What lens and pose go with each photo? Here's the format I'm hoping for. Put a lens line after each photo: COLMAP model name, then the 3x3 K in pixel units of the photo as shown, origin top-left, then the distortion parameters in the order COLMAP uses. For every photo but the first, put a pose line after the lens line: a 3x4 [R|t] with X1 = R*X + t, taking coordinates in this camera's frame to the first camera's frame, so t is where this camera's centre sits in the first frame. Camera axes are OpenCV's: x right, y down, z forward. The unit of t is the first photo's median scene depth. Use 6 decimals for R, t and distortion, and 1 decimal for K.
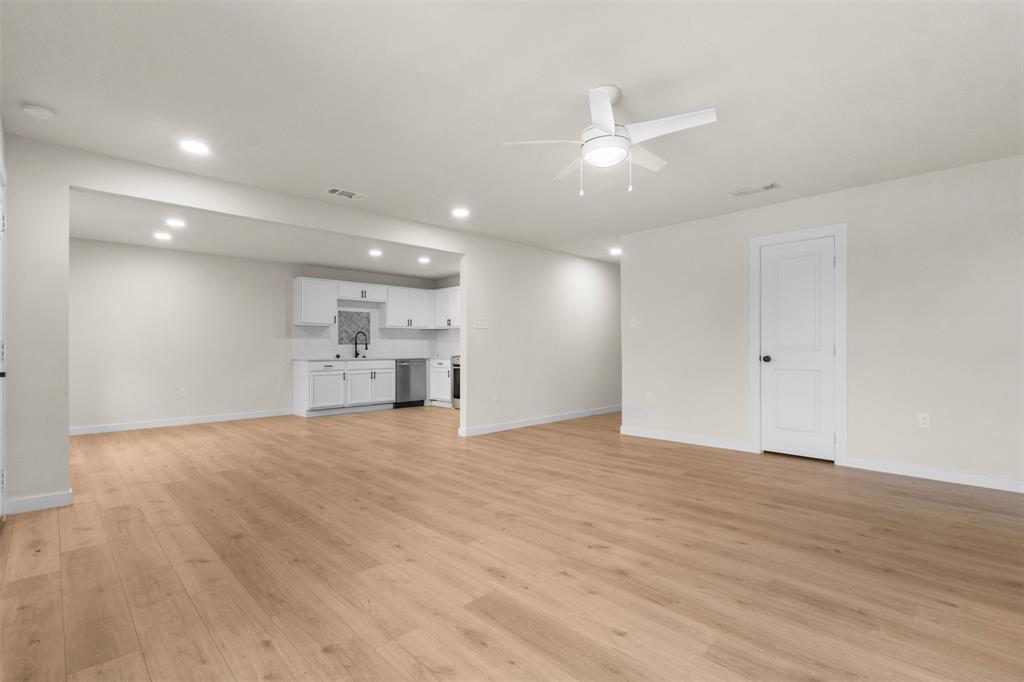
lens RADIAL K [[474.2, 0, 500.2], [0, 474.2, 347.4], [0, 0, 1]] dist [0.005034, -0.000824]
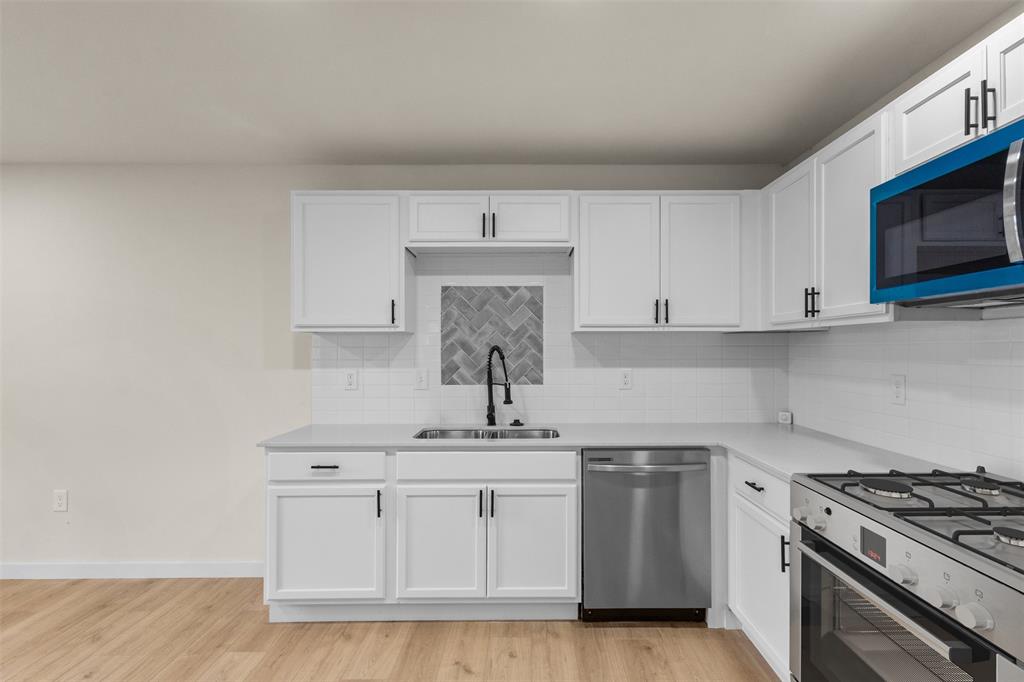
lens RADIAL K [[538.8, 0, 521.4], [0, 538.8, 348.5], [0, 0, 1]] dist [0.016616, 0.001476]
pose [[0.726257, 0.002133, -0.687420, -0.056578], [0.002849, 0.999977, 0.006113, -0.062116], [0.687417, -0.006398, 0.726235, 1.365674]]
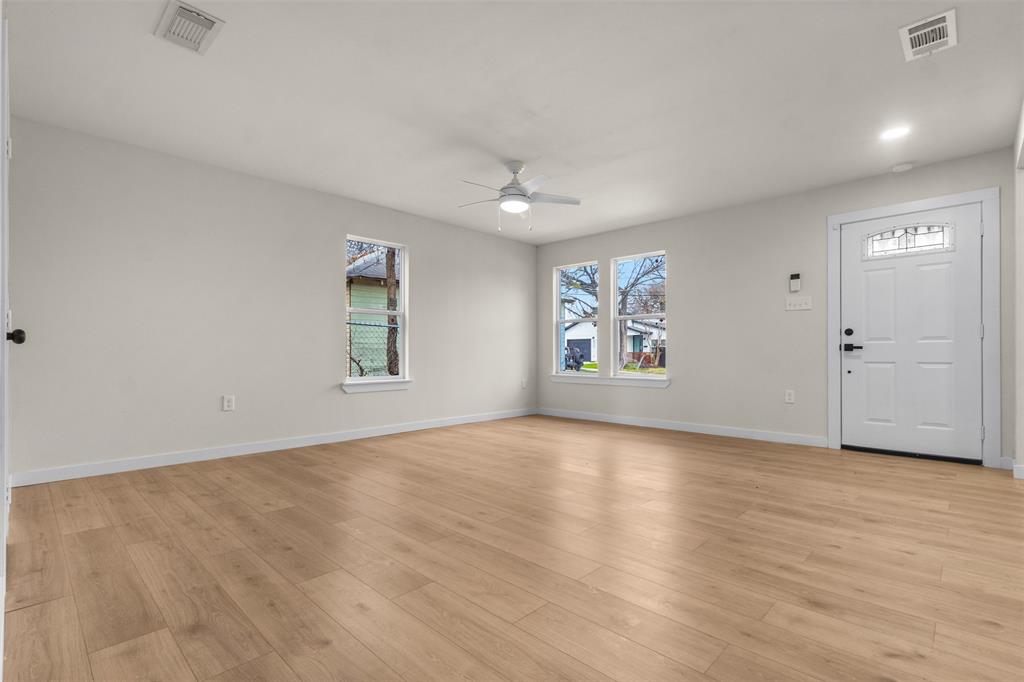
lens RADIAL K [[474.2, 0, 507.4], [0, 474.2, 353.8], [0, 0, 1]] dist [0.005034, -0.000824]
pose [[-0.999160, 0.002662, -0.040882, 0.175233], [0.002860, 0.999984, -0.004800, 0.042821], [0.040868, -0.004913, -0.999152, 1.415782]]
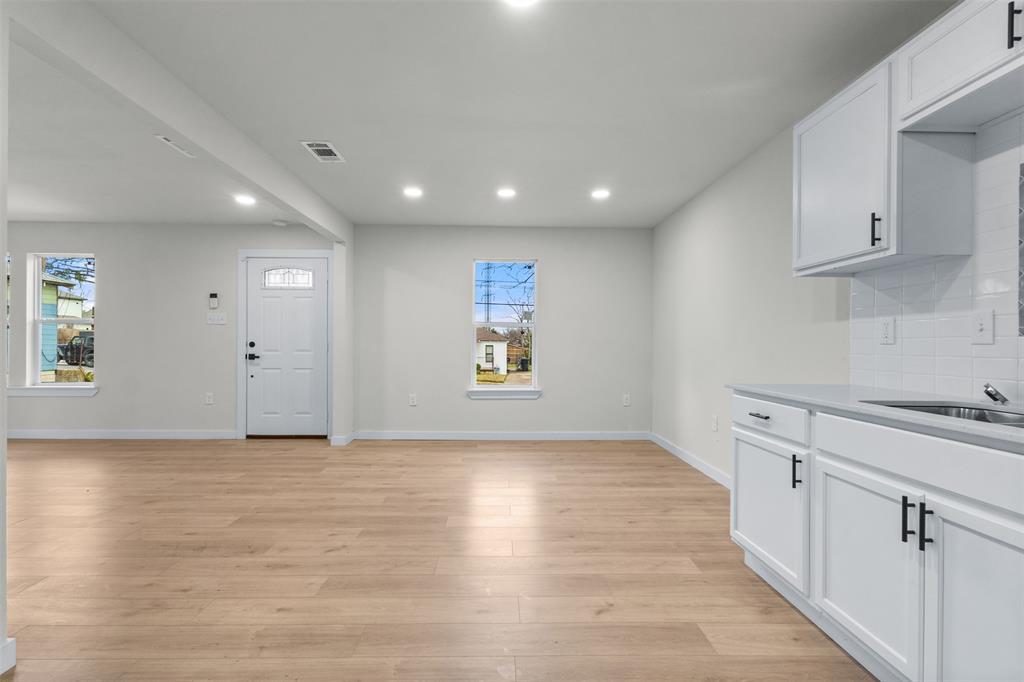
lens RADIAL K [[474.2, 0, 503.1], [0, 474.2, 343.8], [0, 0, 1]] dist [0.005034, -0.000824]
pose [[-0.674239, -0.002071, -0.738510, -0.090480], [-0.001635, 0.999998, -0.001311, -0.004145], [0.738511, 0.000324, -0.674241, 1.757527]]
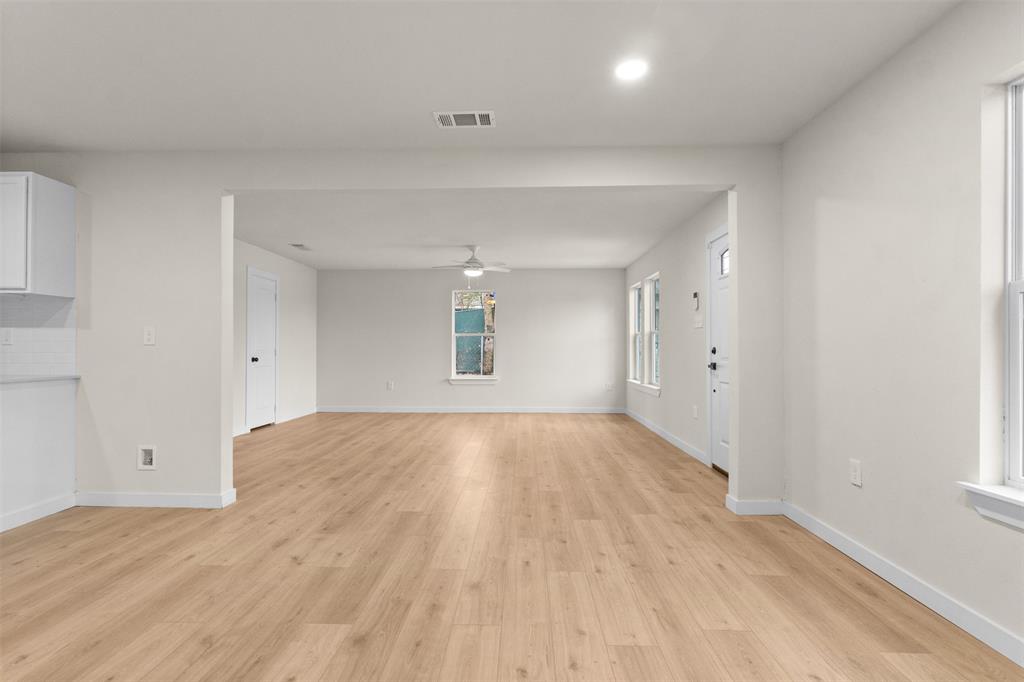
lens RADIAL K [[474.2, 0, 510.1], [0, 474.2, 346.2], [0, 0, 1]] dist [0.005034, -0.000824]
pose [[-0.705054, 0.005955, 0.709129, -0.916976], [-0.002083, 0.999943, -0.010468, -0.001684], [-0.709151, -0.008857, -0.705001, 1.449802]]
